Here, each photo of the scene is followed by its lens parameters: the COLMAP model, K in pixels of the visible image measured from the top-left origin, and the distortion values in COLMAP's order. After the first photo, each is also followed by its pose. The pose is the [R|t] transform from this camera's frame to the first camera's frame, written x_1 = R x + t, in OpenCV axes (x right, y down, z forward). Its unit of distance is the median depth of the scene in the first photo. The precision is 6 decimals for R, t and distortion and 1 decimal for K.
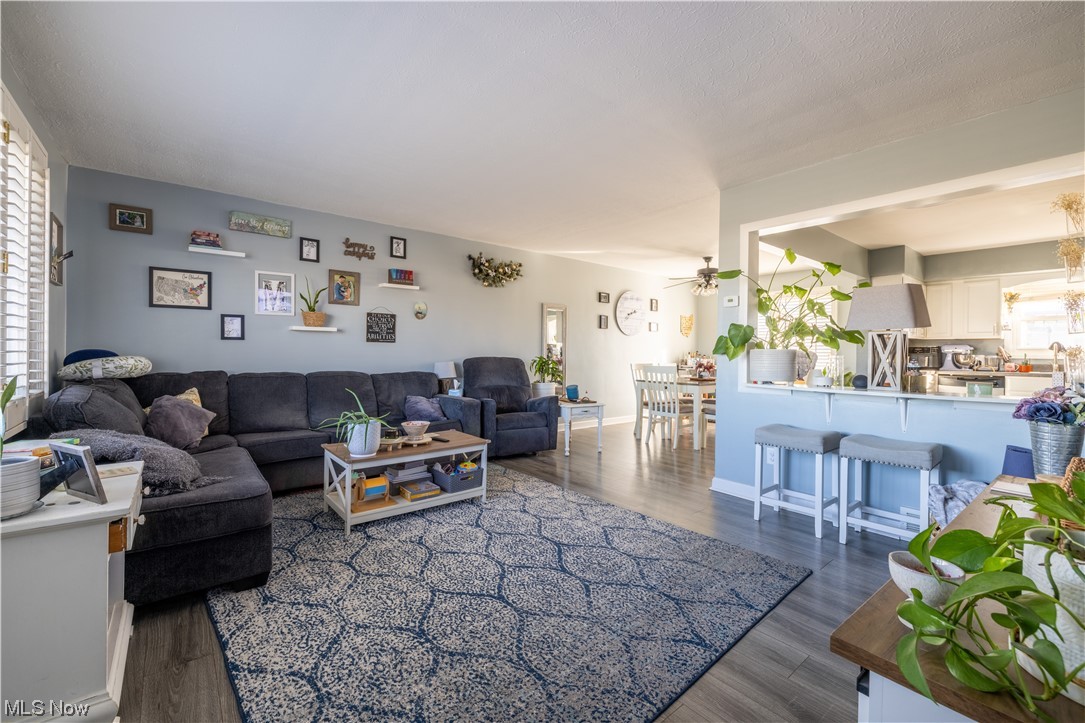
lens RADIAL K [[455.2, 0, 541.8], [0, 455.2, 352.8], [0, 0, 1]] dist [-0.000729, 0.000548]
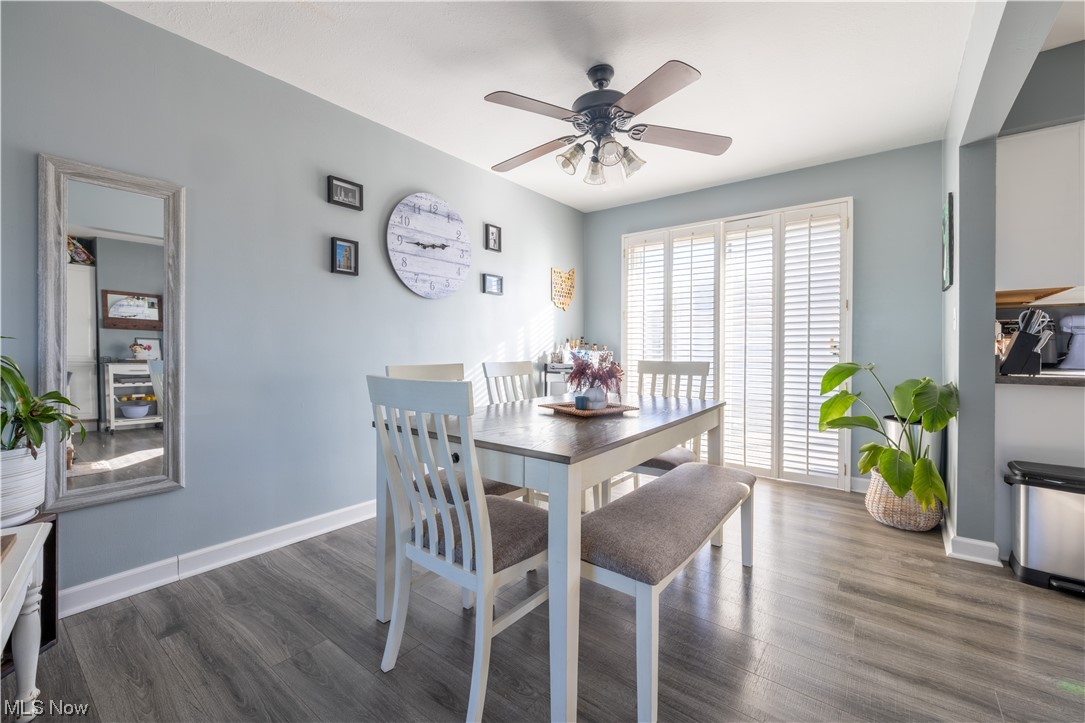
lens RADIAL K [[455.2, 0, 541.8], [0, 455.2, 352.8], [0, 0, 1]] dist [-0.000729, 0.000548]
pose [[0.975790, -0.009888, 0.218484, 0.242148], [0.008702, 0.999942, 0.006391, 0.014099], [-0.218535, -0.004335, 0.975820, 0.668516]]
